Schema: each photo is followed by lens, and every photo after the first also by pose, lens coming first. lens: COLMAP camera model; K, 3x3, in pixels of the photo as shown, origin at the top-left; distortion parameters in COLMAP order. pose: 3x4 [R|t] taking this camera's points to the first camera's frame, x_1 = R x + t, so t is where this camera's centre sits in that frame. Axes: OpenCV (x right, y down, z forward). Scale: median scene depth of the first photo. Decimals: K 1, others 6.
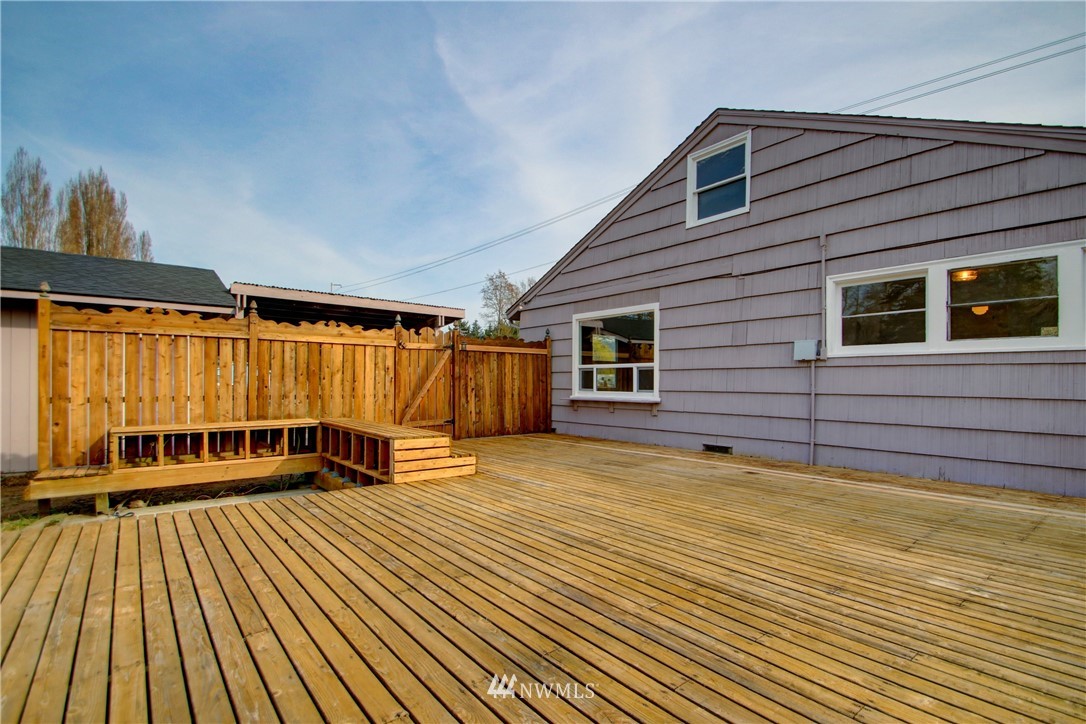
lens RADIAL K [[509.7, 0, 539.1], [0, 509.7, 371.2], [0, 0, 1]] dist [0.000906, -0.007121]
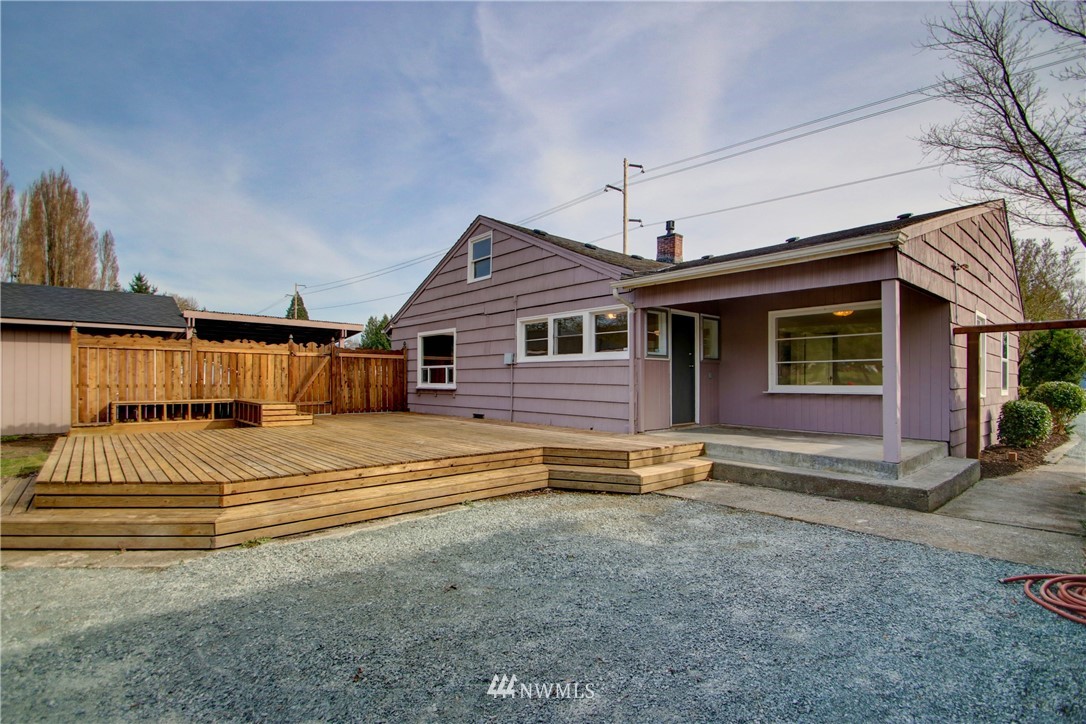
lens RADIAL K [[509.7, 0, 542.6], [0, 509.7, 369.5], [0, 0, 1]] dist [0.000906, -0.007121]
pose [[0.998651, 0.000308, 0.051927, 0.450572], [-0.000306, 1.000000, -0.000047, -0.002247], [-0.051927, 0.000031, 0.998651, -0.667338]]
